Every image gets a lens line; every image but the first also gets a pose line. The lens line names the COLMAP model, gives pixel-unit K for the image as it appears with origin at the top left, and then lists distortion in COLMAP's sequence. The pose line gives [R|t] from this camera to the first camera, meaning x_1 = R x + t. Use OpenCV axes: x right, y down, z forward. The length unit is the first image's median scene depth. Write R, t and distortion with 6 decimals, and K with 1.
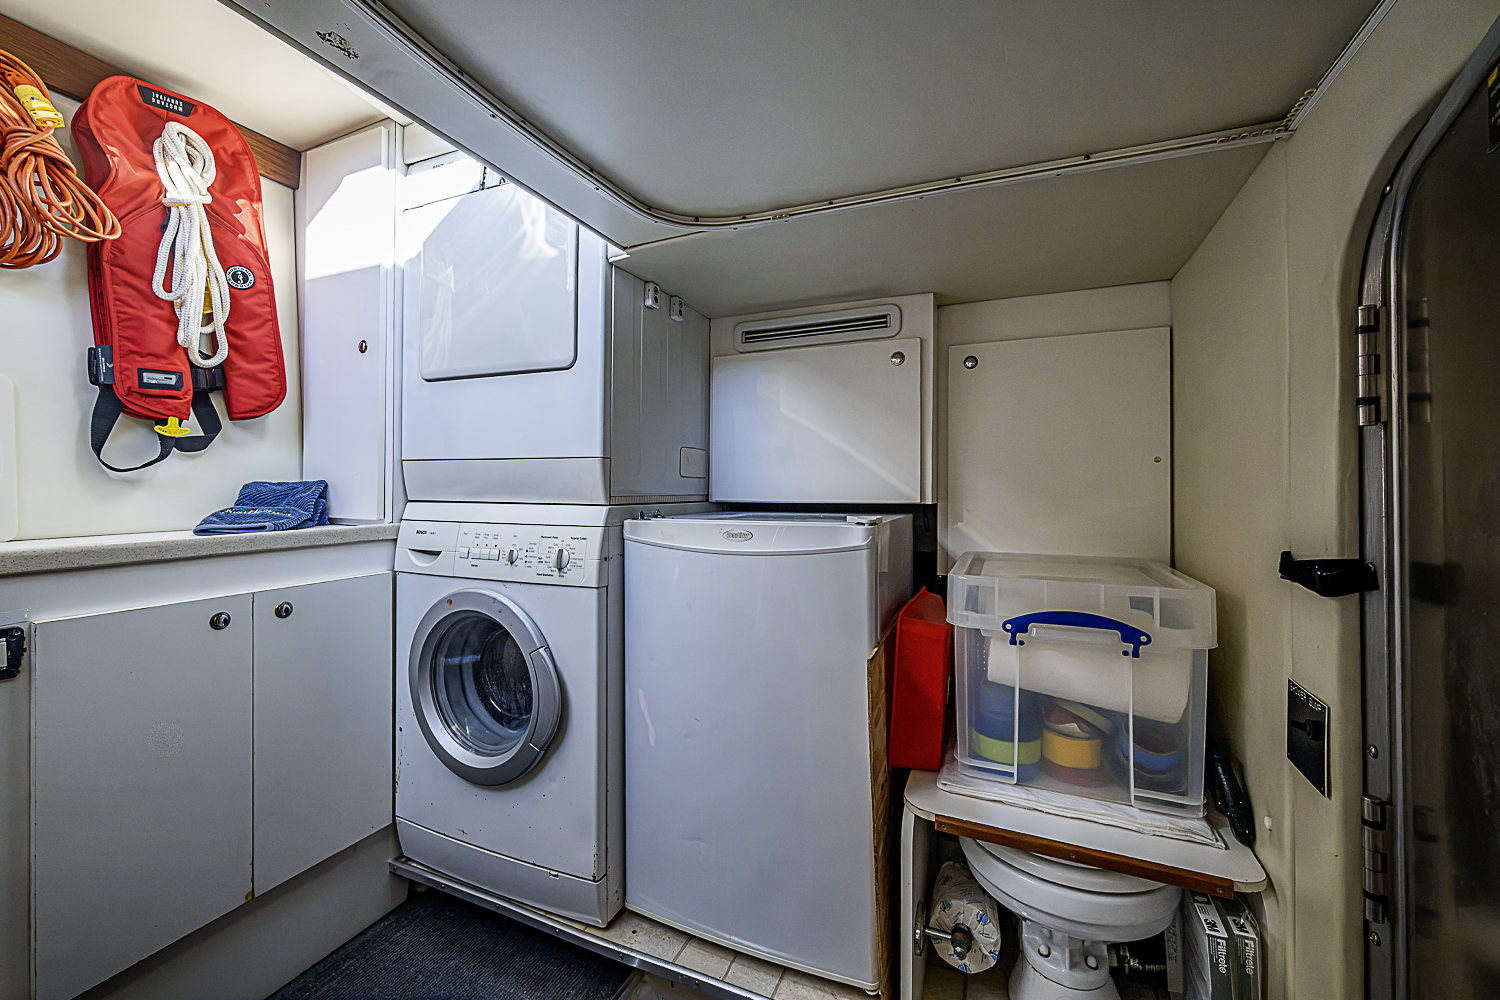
lens RADIAL K [[595.7, 0, 762.6], [0, 595.7, 468.3], [0, 0, 1]] dist [-0.000113, -0.000232]
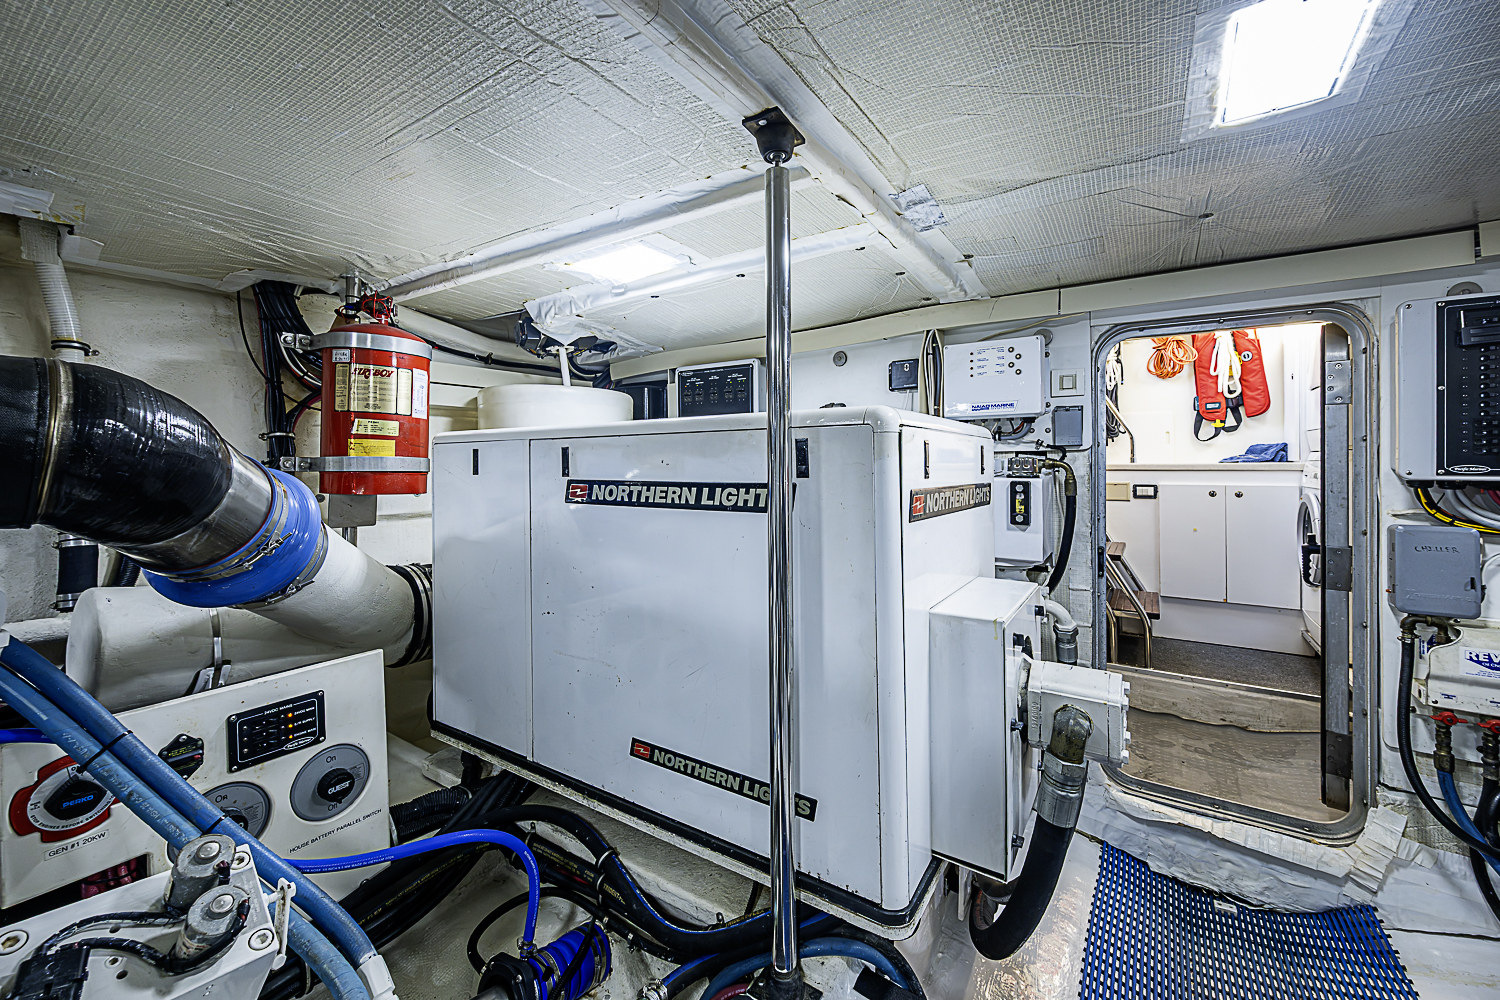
lens RADIAL K [[595.7, 0, 757.2], [0, 595.7, 459.8], [0, 0, 1]] dist [-0.000113, -0.000232]
pose [[-0.190232, 0.012753, -0.981656, 1.946191], [0.029052, 0.999551, 0.007356, 0.013520], [0.981309, -0.027120, -0.190517, -0.485529]]
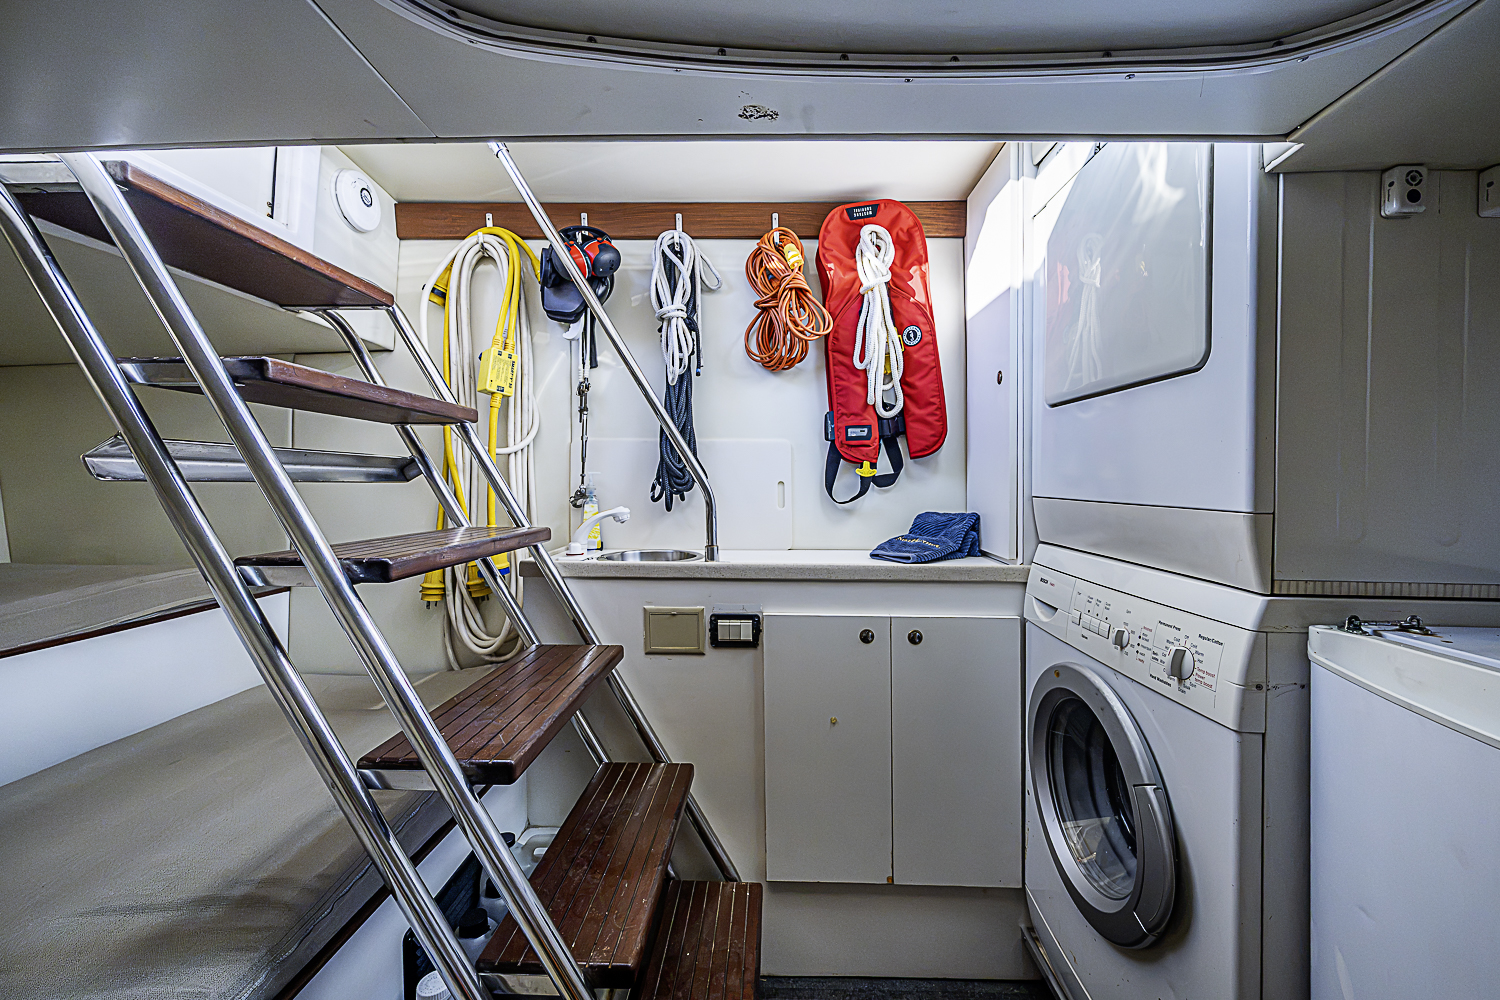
lens RADIAL K [[595.7, 0, 749.2], [0, 595.7, 481.7], [0, 0, 1]] dist [-0.000113, -0.000232]
pose [[0.353010, 0.006356, -0.935598, 0.101810], [0.015518, 0.999800, 0.012647, -0.062002], [0.935491, -0.018983, 0.352840, 0.320100]]
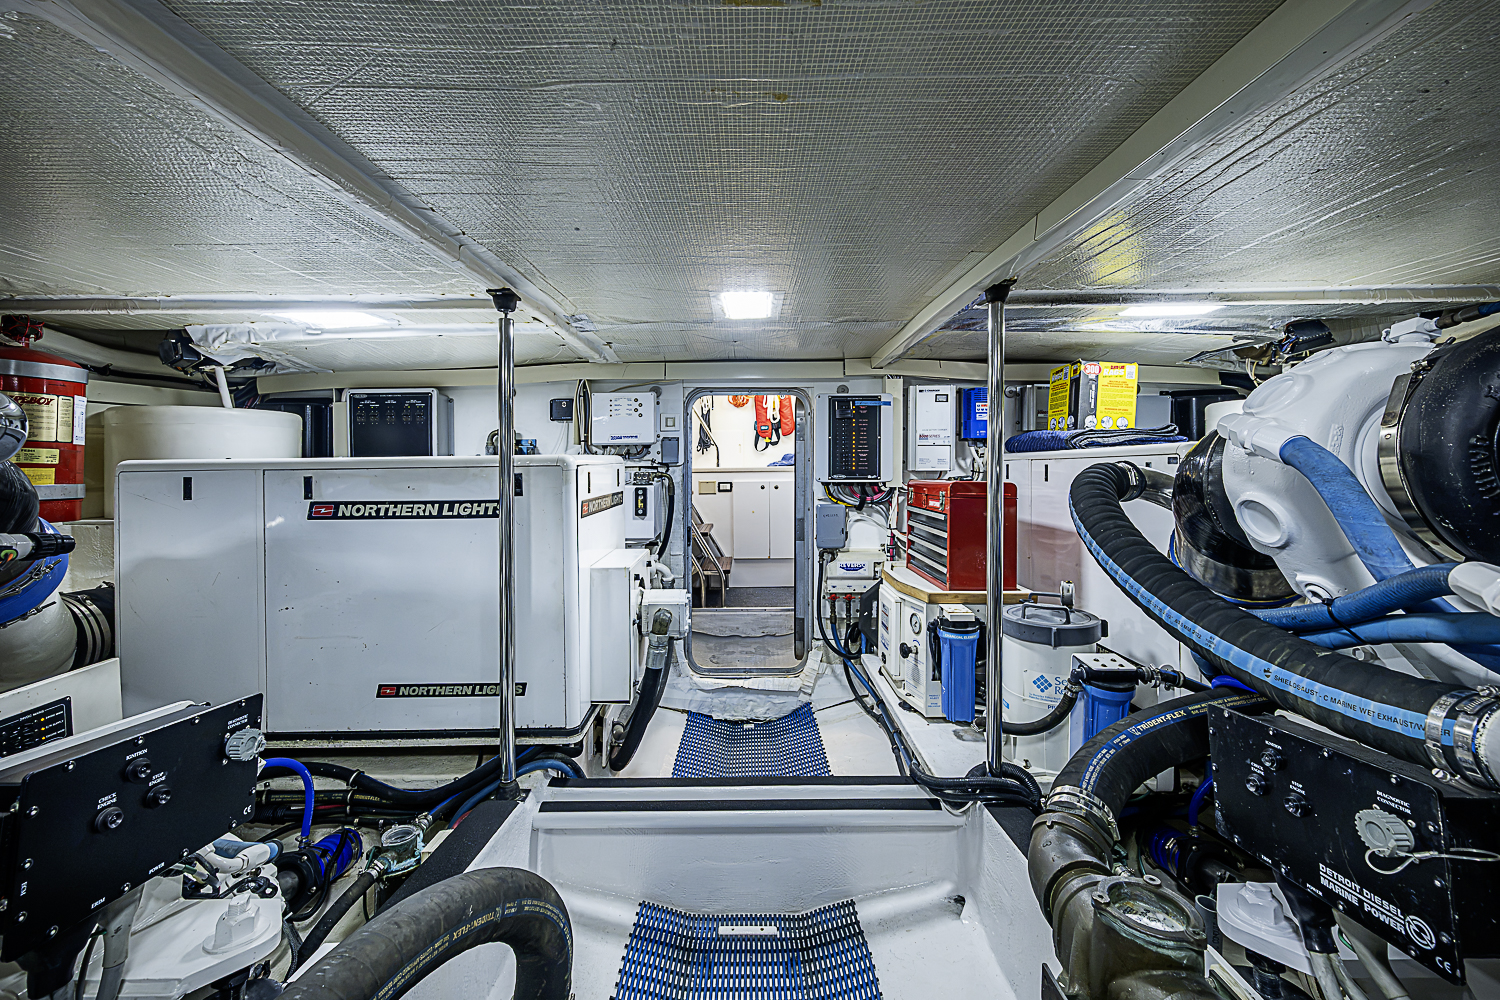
lens RADIAL K [[595.7, 0, 757.7], [0, 595.7, 439.4], [0, 0, 1]] dist [-0.000113, -0.000232]
pose [[0.395790, -0.010884, -0.918277, 2.559406], [0.021590, 0.999764, -0.002544, -0.061419], [0.918087, -0.018819, 0.395931, -0.601458]]
